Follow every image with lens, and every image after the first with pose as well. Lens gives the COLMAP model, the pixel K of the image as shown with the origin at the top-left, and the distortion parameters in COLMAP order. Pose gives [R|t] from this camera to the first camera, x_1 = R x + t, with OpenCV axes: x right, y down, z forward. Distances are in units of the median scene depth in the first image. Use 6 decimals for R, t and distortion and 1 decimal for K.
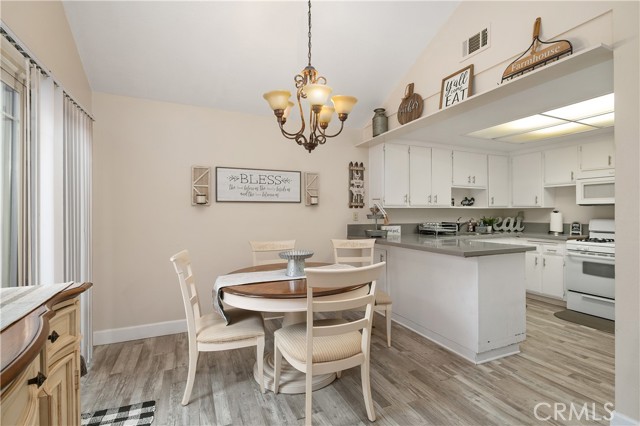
lens RADIAL K [[304.3, 0, 321.8], [0, 304.3, 209.7], [0, 0, 1]] dist [0.001330, -0.001335]
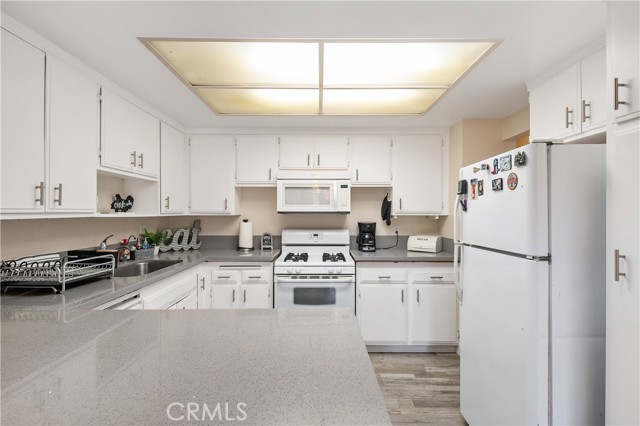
lens RADIAL K [[304.3, 0, 315.9], [0, 304.3, 208.5], [0, 0, 1]] dist [0.001330, -0.001335]
pose [[0.410718, 0.014455, 0.911648, 0.179066], [-0.009071, 0.999890, -0.011767, -0.017919], [-0.911717, -0.003437, 0.410804, 0.606651]]
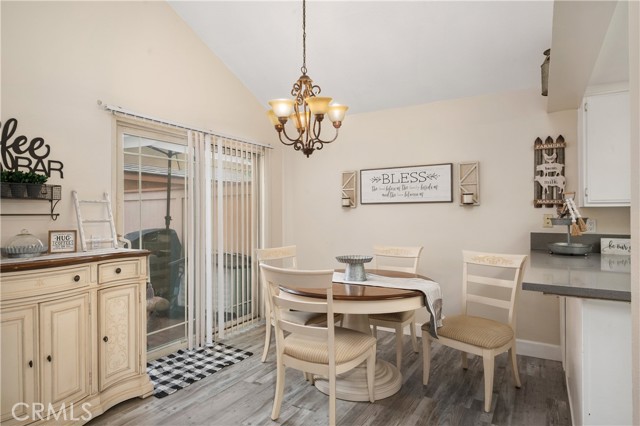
lens RADIAL K [[355.0, 0, 323.2], [0, 355.0, 213.6], [0, 0, 1]] dist [0.012828, 0.002970]
pose [[0.567299, 0.000519, -0.823512, 0.491857], [0.007800, 0.999952, 0.006004, -0.000855], [0.823475, -0.009830, 0.567267, 0.180469]]
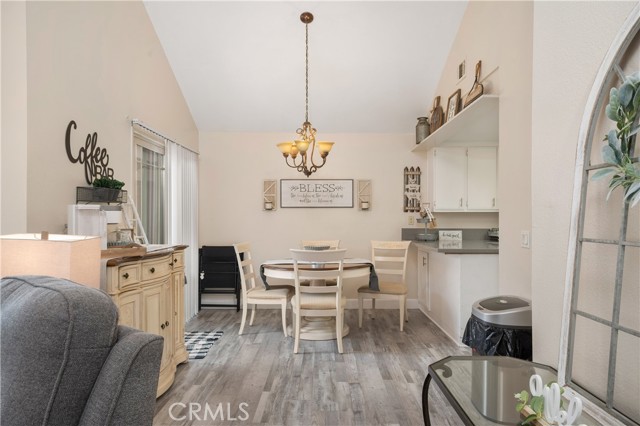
lens RADIAL K [[444.5, 0, 315.4], [0, 444.5, 215.0], [0, 0, 1]] dist [0.040741, -0.002953]
pose [[0.908582, 0.002494, -0.417698, 0.464586], [-0.000345, 0.999986, 0.005221, -0.003958], [0.417706, -0.004599, 0.908571, -0.509149]]
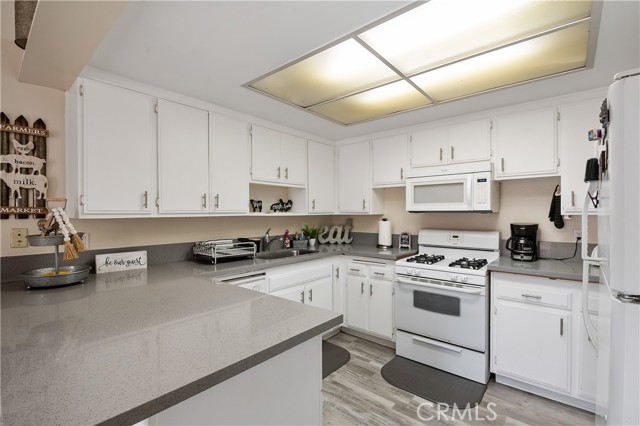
lens RADIAL K [[291.2, 0, 328.0], [0, 291.2, 212.0], [0, 0, 1]] dist [0.002541, -0.003682]
pose [[0.899362, -0.001307, 0.437203, 0.349946], [-0.001395, 0.999982, 0.005859, -0.019538], [-0.437202, -0.005880, 0.899344, 0.439995]]
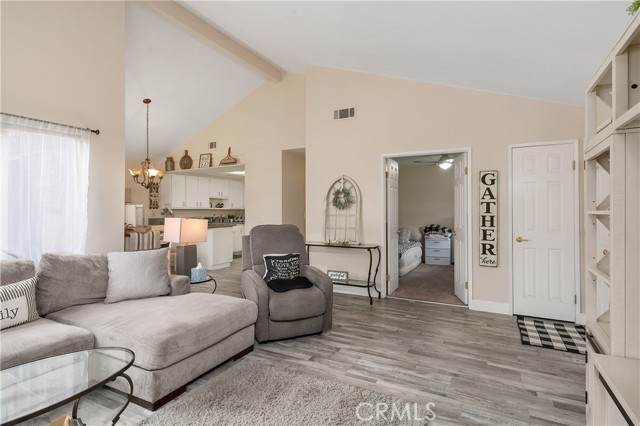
lens RADIAL K [[325.8, 0, 331.7], [0, 325.8, 209.9], [0, 0, 1]] dist [-0.006429, -0.000804]
pose [[0.767902, 0.002719, 0.640562, -0.314751], [-0.003161, 0.999995, -0.000456, -0.002005], [-0.640560, -0.001674, 0.767907, -1.150589]]
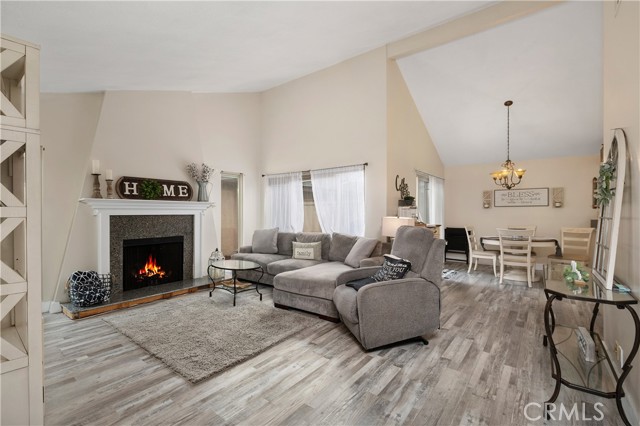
lens RADIAL K [[291.2, 0, 319.6], [0, 291.2, 214.0], [0, 0, 1]] dist [0.002541, -0.003682]
pose [[0.476433, 0.004477, -0.879199, 0.738178], [0.006071, 0.999946, 0.008381, 0.001035], [0.879190, -0.009330, 0.476380, -0.897668]]
